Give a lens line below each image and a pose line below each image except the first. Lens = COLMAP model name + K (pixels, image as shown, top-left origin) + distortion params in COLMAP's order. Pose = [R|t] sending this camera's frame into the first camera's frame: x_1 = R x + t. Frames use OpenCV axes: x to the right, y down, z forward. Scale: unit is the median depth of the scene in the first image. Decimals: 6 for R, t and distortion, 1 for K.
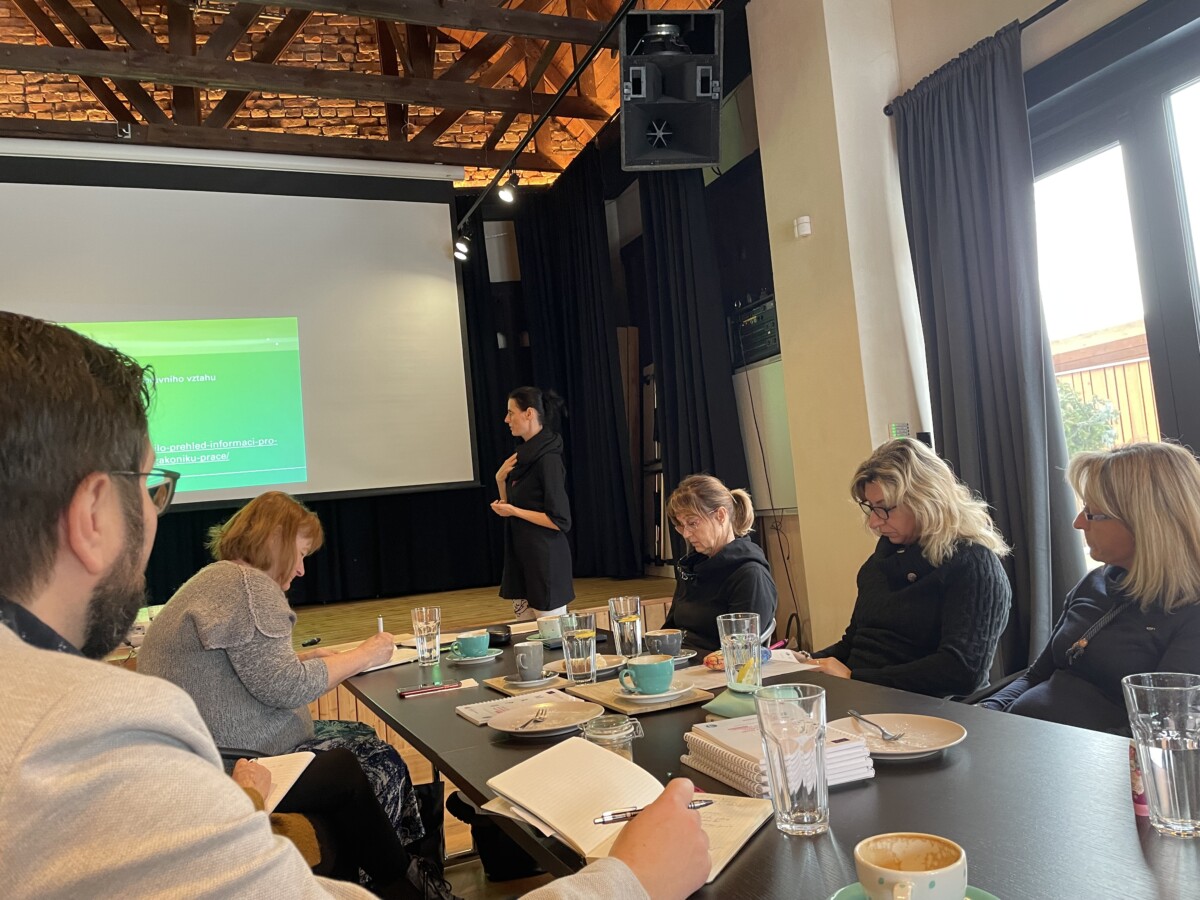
lens RADIAL K [[916.9, 0, 600.9], [0, 916.9, 474.0], [0, 0, 1]] dist [-0.000717, -0.000677]
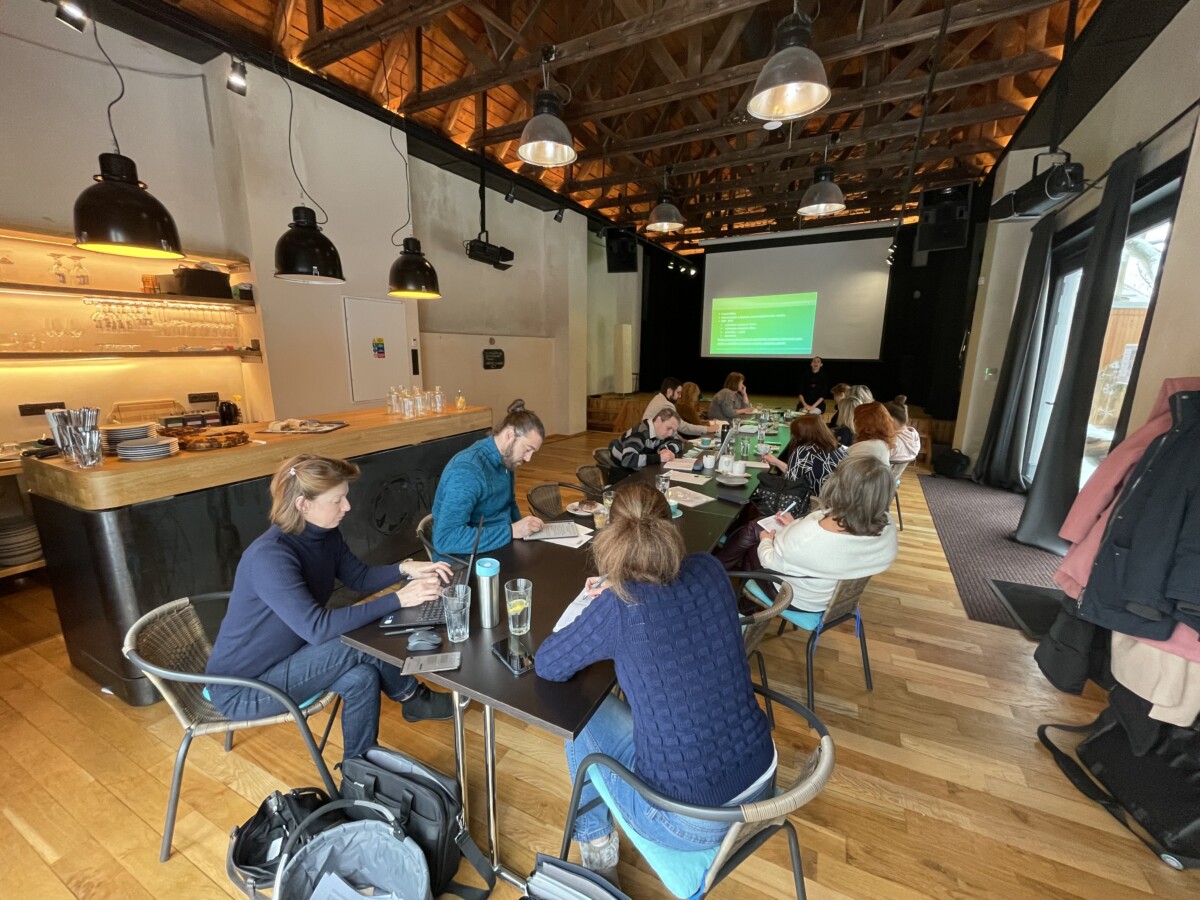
lens RADIAL K [[481.7, 0, 600.0], [0, 481.7, 450.0], [0, 0, 1]] dist [-0.000784, -0.000118]
pose [[0.608437, 0.256240, -0.751096, 0.476847], [-0.024092, 0.951967, 0.305252, -0.145997], [0.793236, -0.167632, 0.585385, -0.440298]]
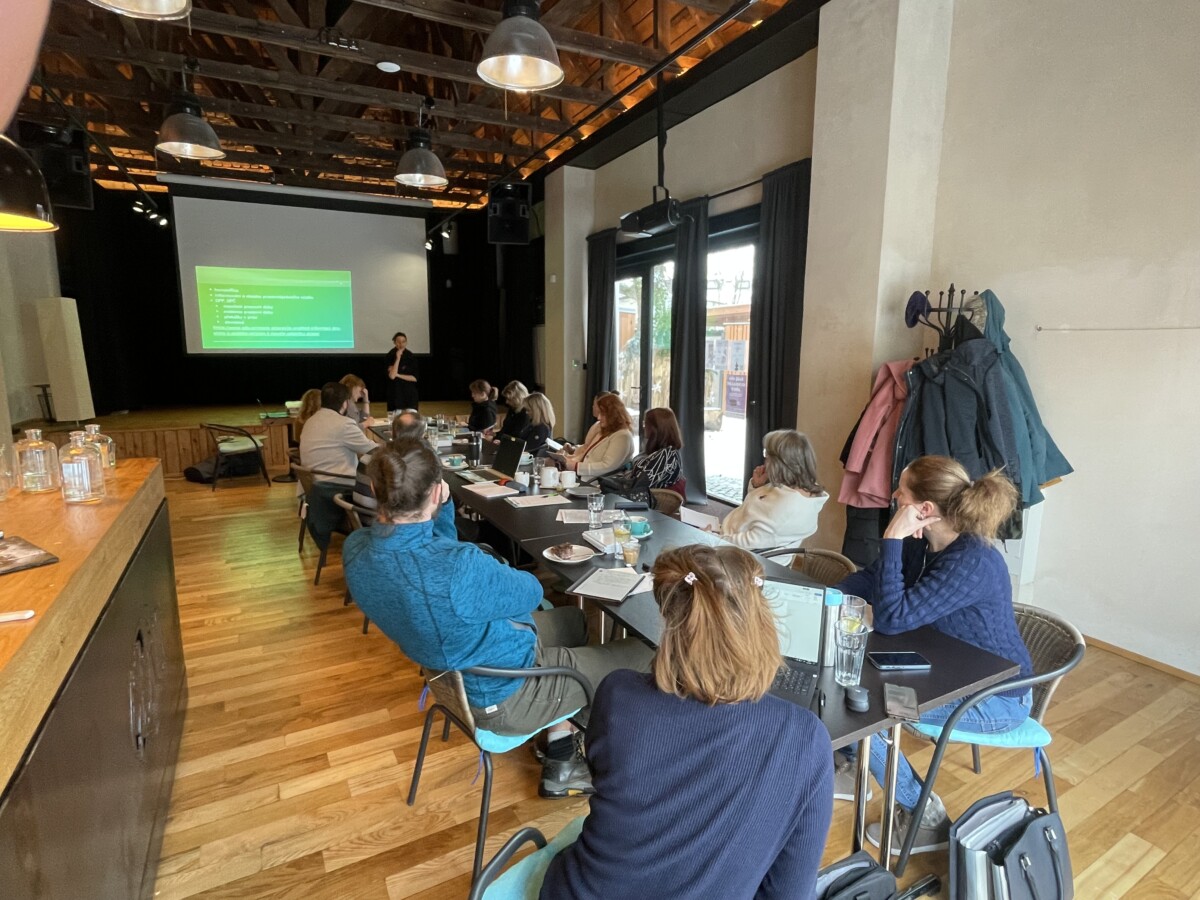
lens RADIAL K [[621.6, 0, 600.0], [0, 621.6, 450.0], [0, 0, 1]] dist [-0.016963, 0.000073]
pose [[0.992068, 0.084153, 0.093381, 0.160583], [-0.102003, 0.973058, 0.206768, -0.122239], [-0.073465, -0.214653, 0.973924, -0.587397]]
